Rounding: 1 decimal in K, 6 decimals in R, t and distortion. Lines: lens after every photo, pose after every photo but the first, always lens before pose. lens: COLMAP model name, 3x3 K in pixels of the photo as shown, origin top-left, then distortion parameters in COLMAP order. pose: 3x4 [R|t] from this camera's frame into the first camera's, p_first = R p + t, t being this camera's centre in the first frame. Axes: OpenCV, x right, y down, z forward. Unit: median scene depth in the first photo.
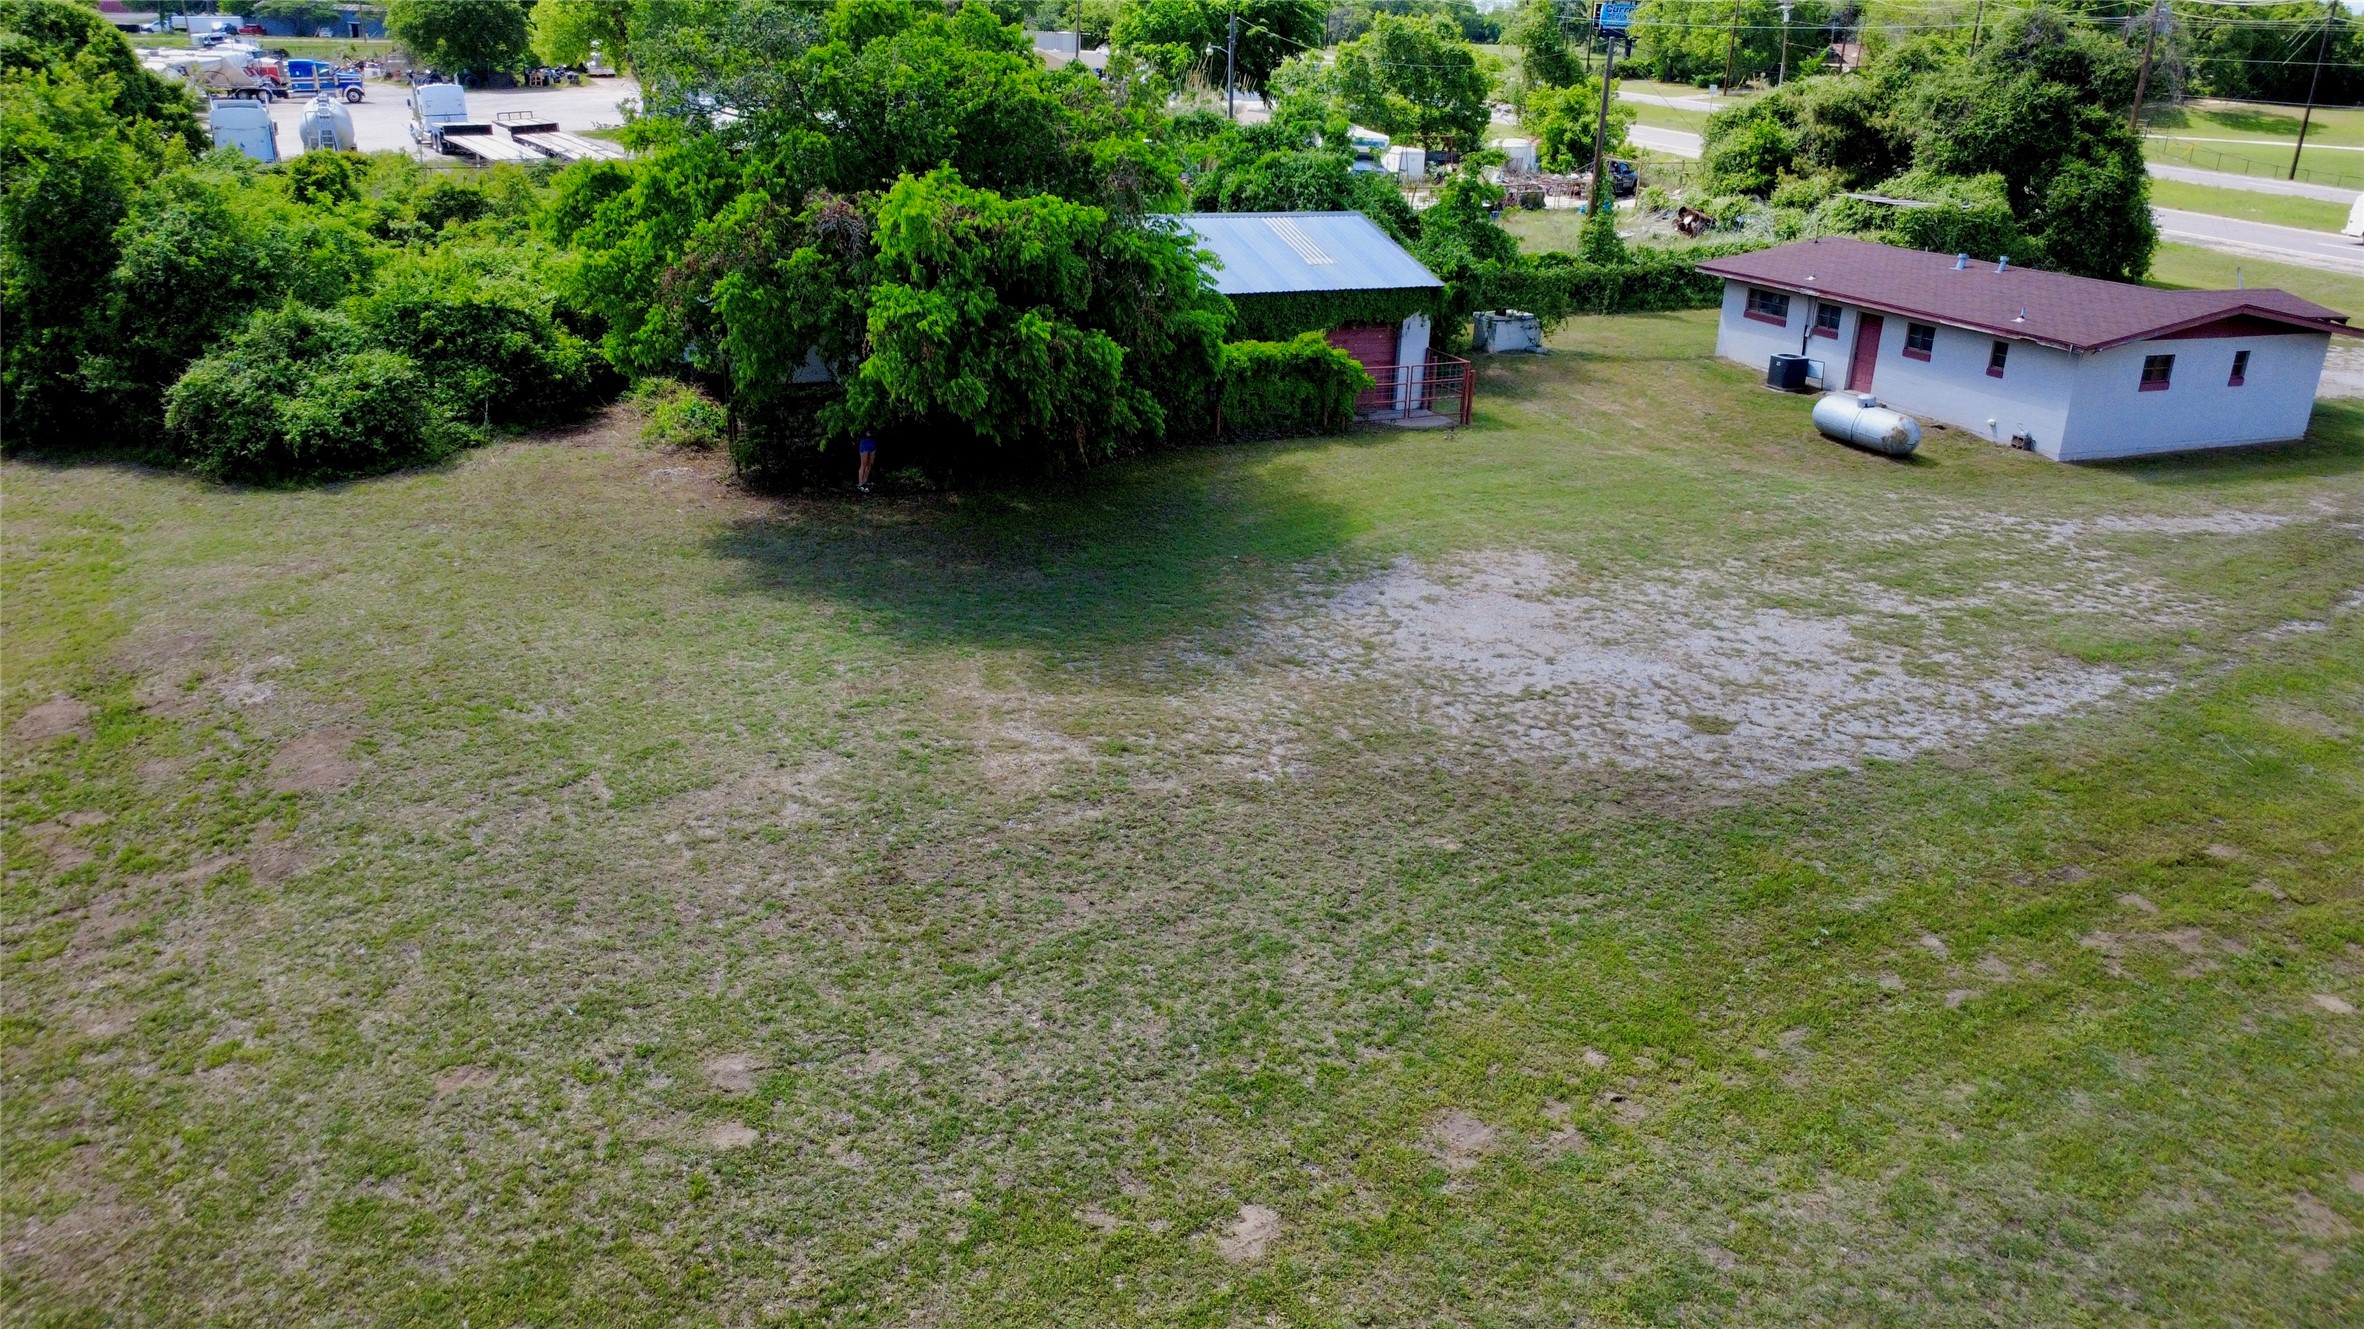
lens RADIAL K [[1731.3, 0, 1175.4], [0, 1731.3, 662.6], [0, 0, 1]] dist [0.004682, -0.007147]
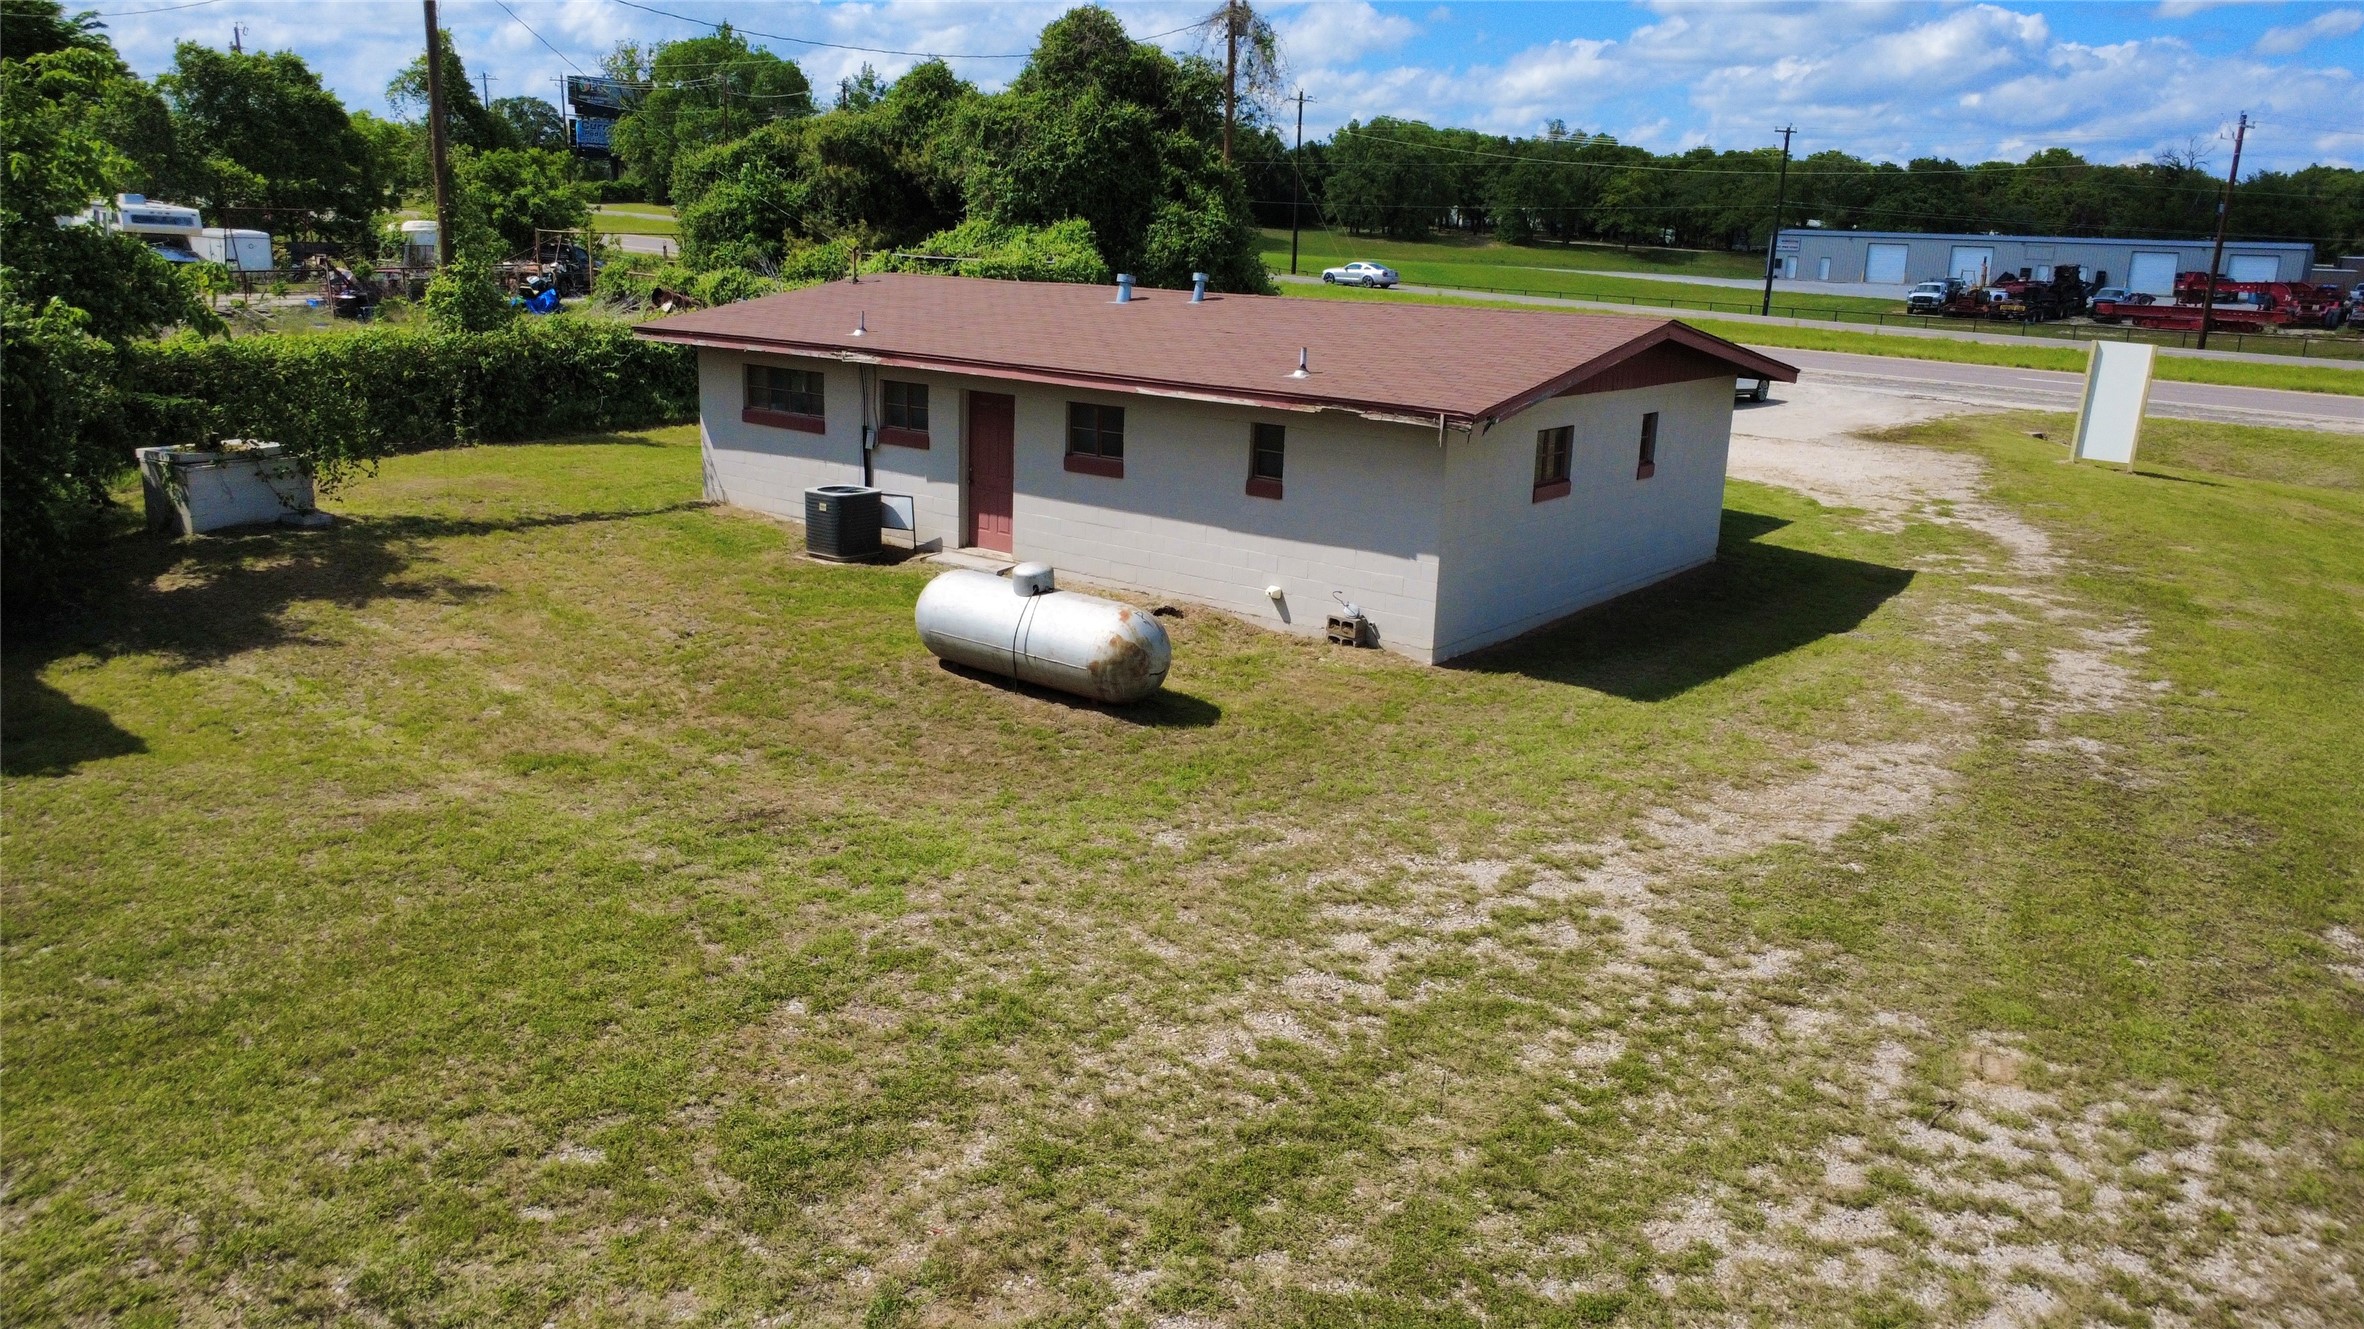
lens RADIAL K [[1731.3, 0, 1178.7], [0, 1731.3, 668.9], [0, 0, 1]] dist [0.004682, -0.007147]
pose [[0.861678, -0.129116, 0.490754, 0.133572], [0.168295, 0.985067, -0.036328, -0.065806], [-0.478735, 0.113895, 0.870540, 0.376278]]
